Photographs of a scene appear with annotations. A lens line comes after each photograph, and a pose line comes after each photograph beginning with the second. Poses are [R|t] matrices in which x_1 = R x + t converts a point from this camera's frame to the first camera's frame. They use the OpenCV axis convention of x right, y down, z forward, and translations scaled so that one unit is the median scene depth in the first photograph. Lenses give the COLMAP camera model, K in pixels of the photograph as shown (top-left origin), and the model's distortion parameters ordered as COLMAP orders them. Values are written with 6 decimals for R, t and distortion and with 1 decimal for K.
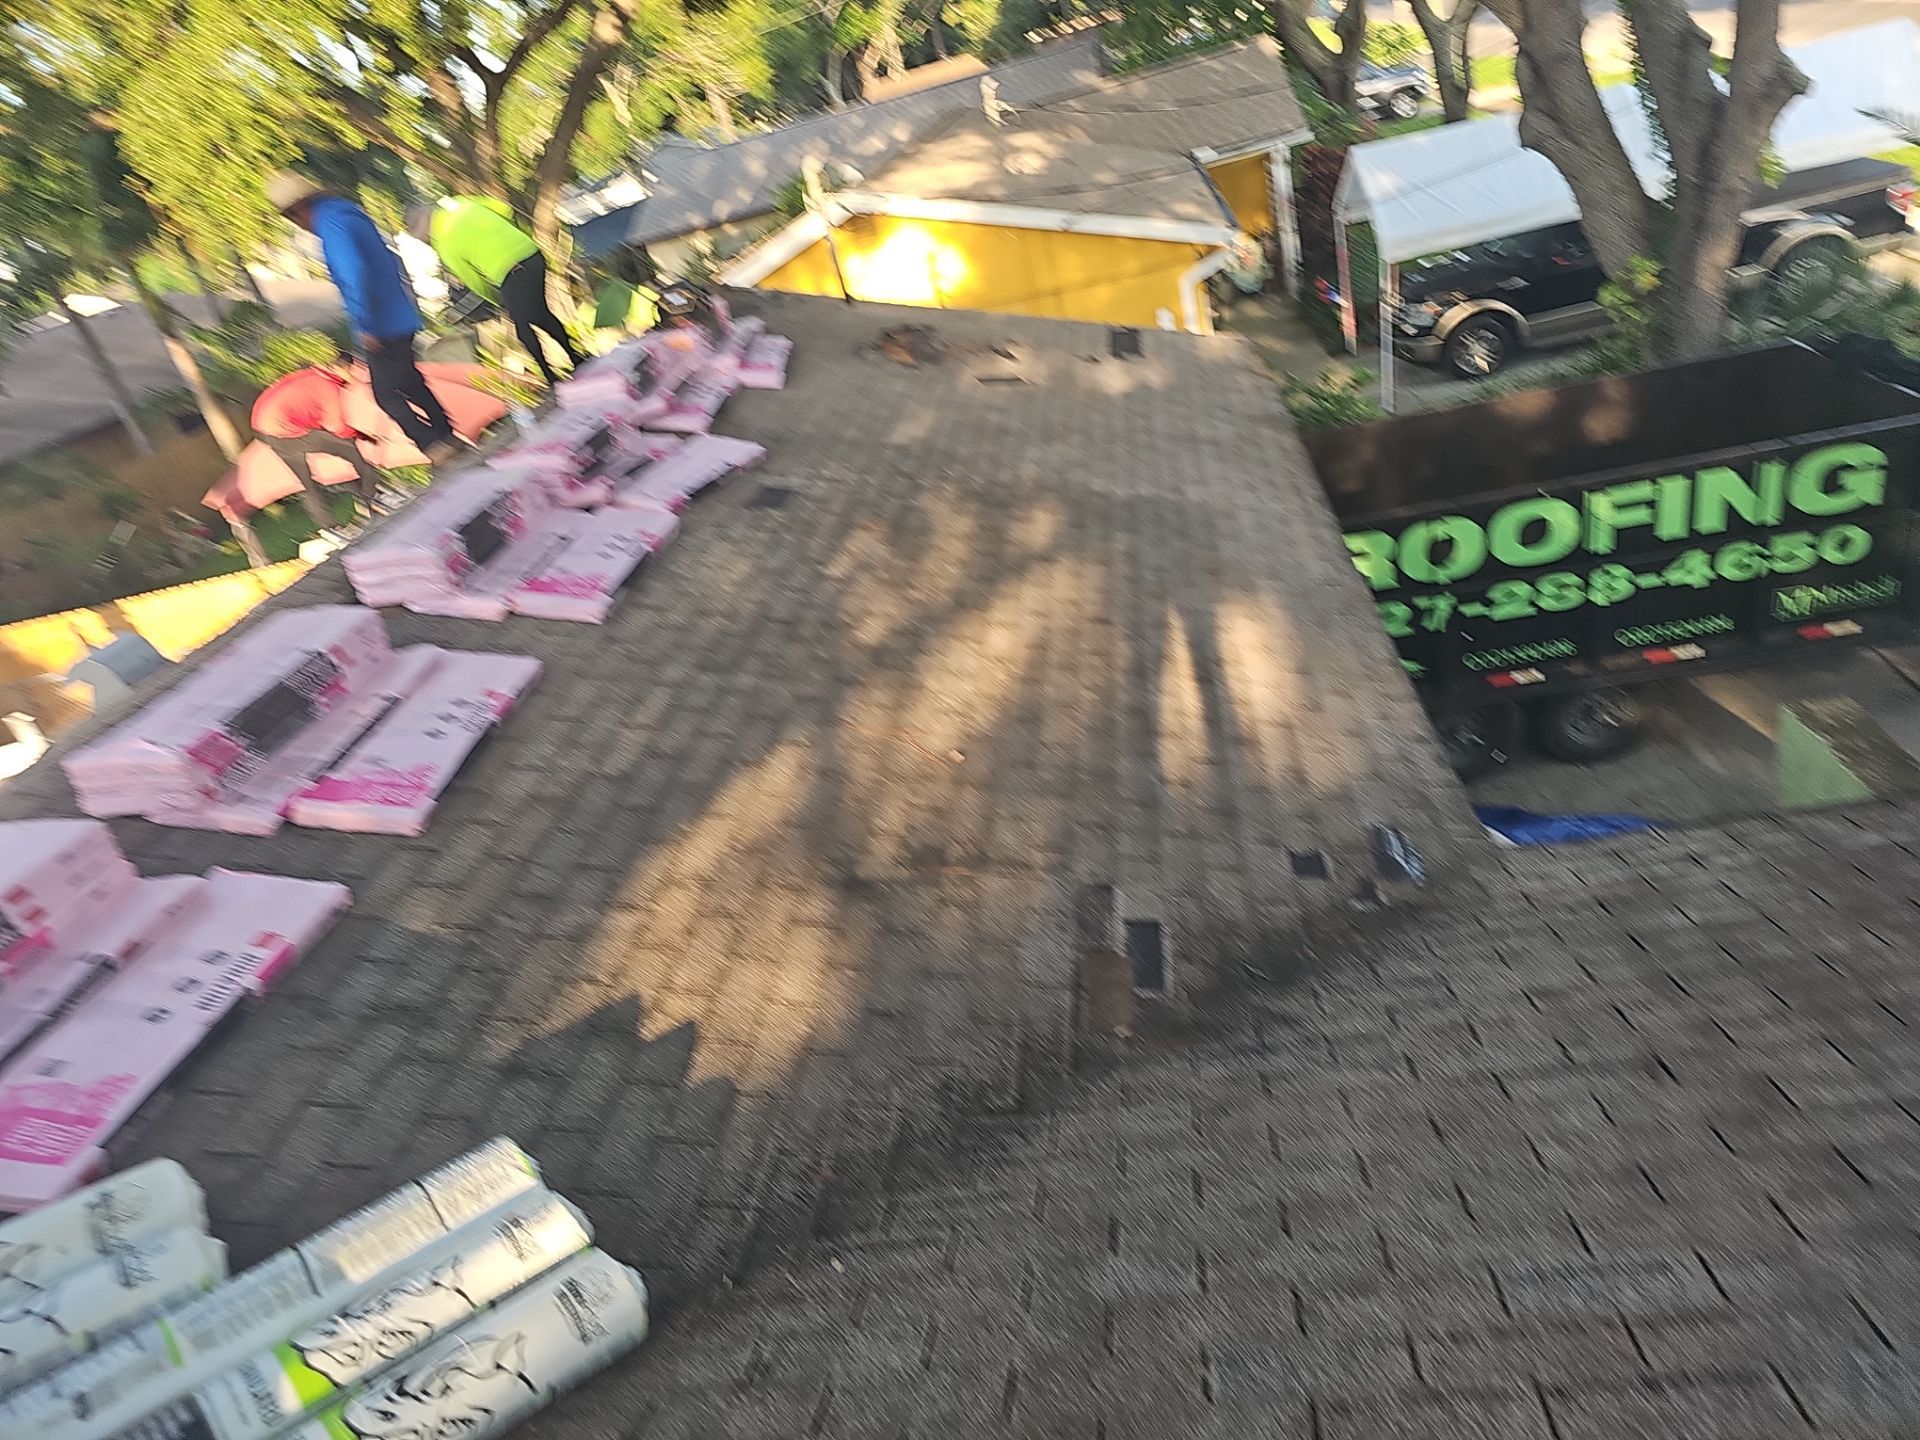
lens RADIAL K [[1244.6, 0, 937.7], [0, 1244.6, 757.2], [0, 0, 1]] dist [0.047848, -0.036812]
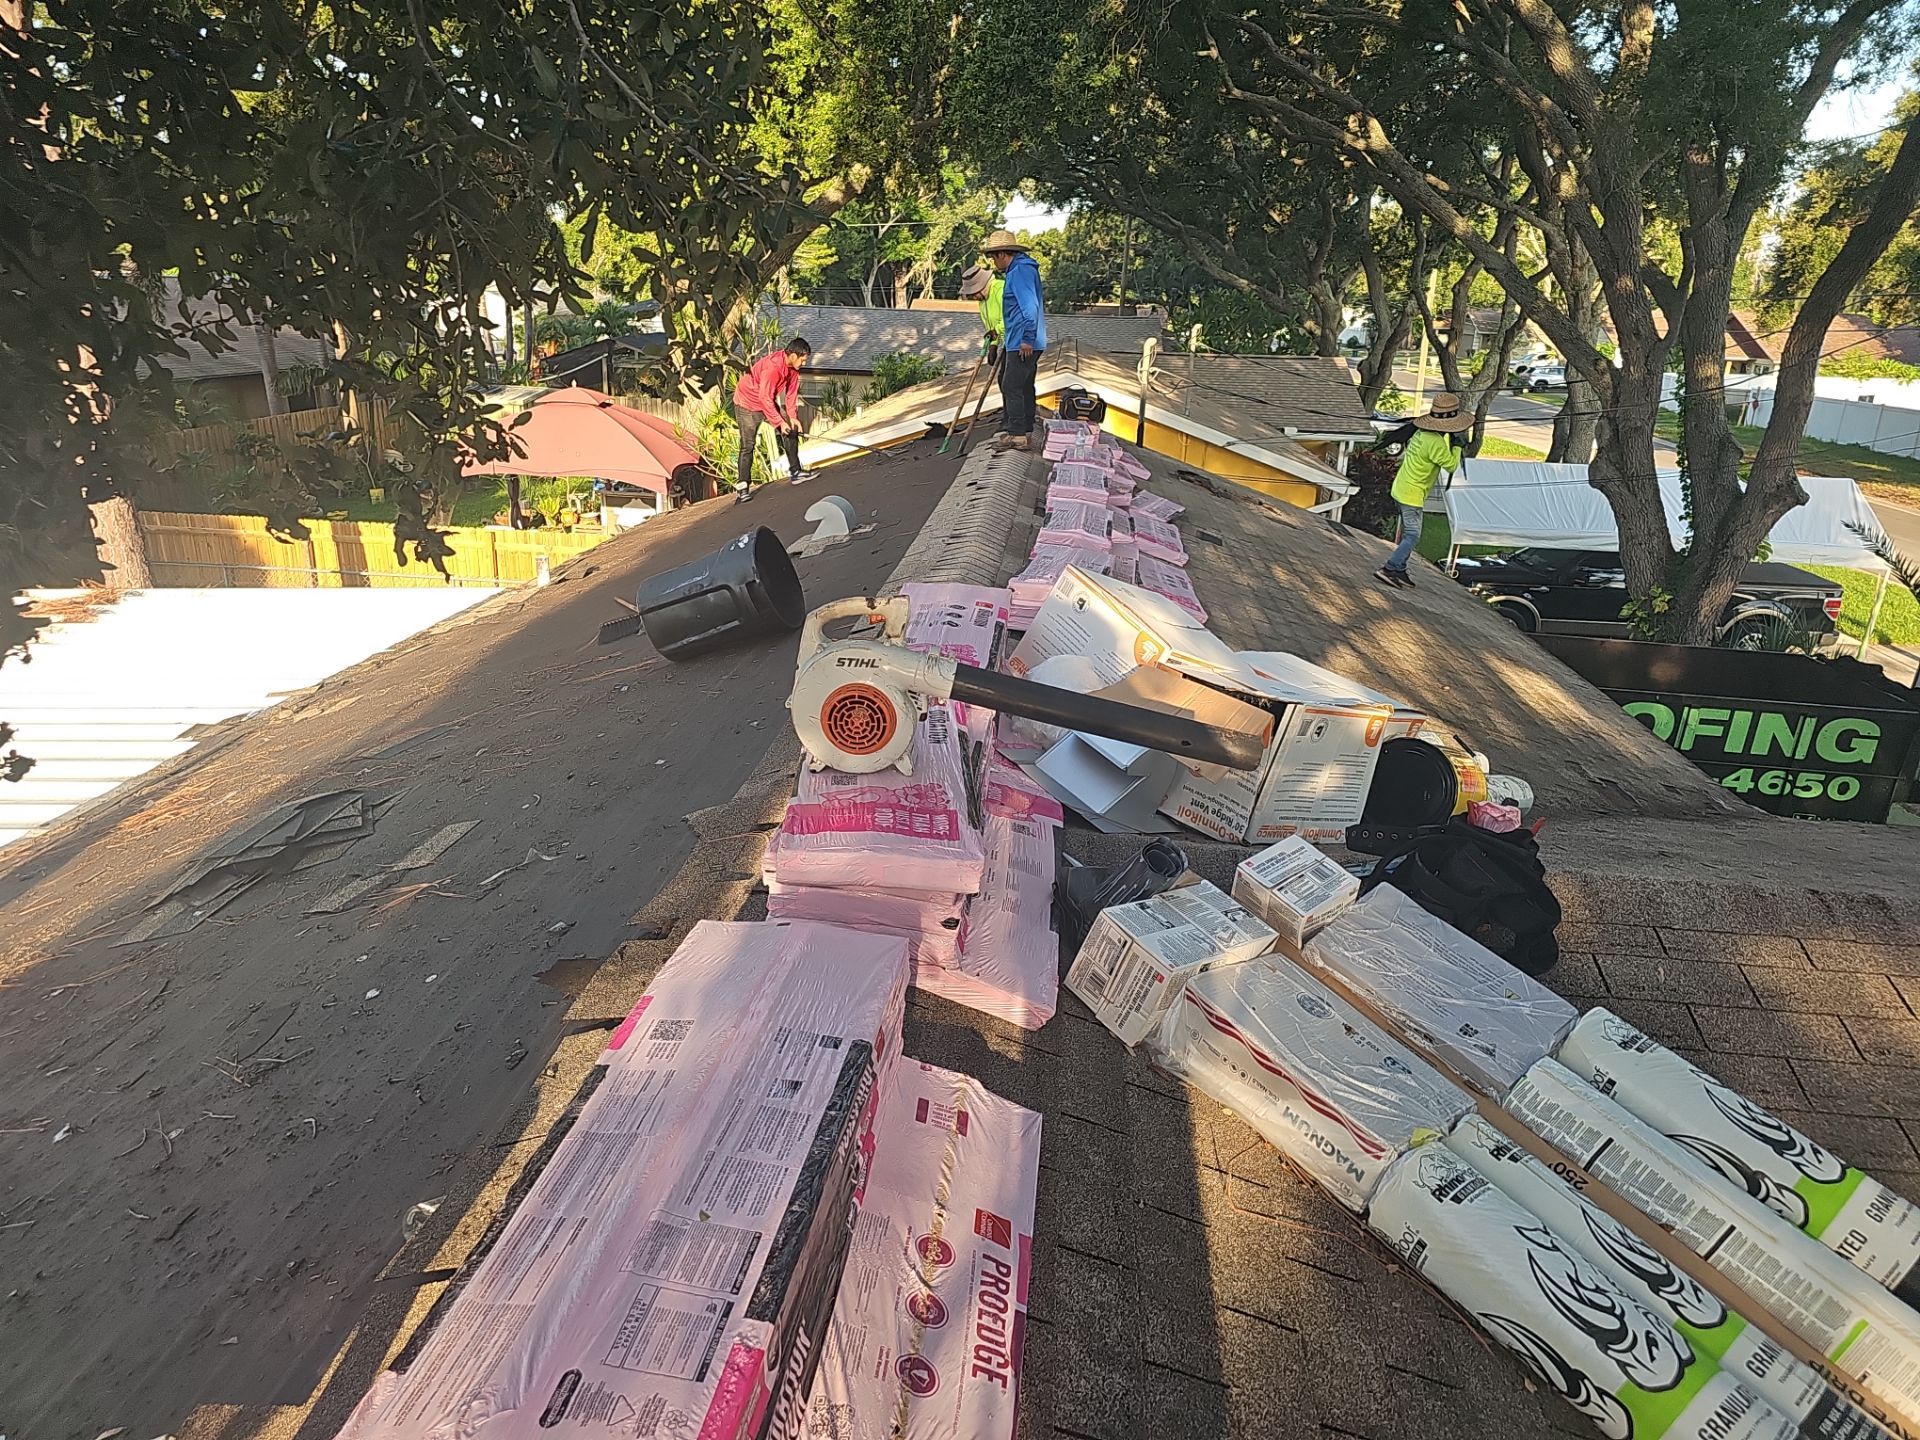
lens RADIAL K [[1244.6, 0, 937.7], [0, 1244.6, 757.2], [0, 0, 1]] dist [0.047848, -0.036812]
pose [[0.962742, 0.254639, 0.091033, -0.392725], [-0.237840, 0.957520, -0.163054, 0.268262], [-0.128686, 0.135328, 0.982408, -0.258762]]
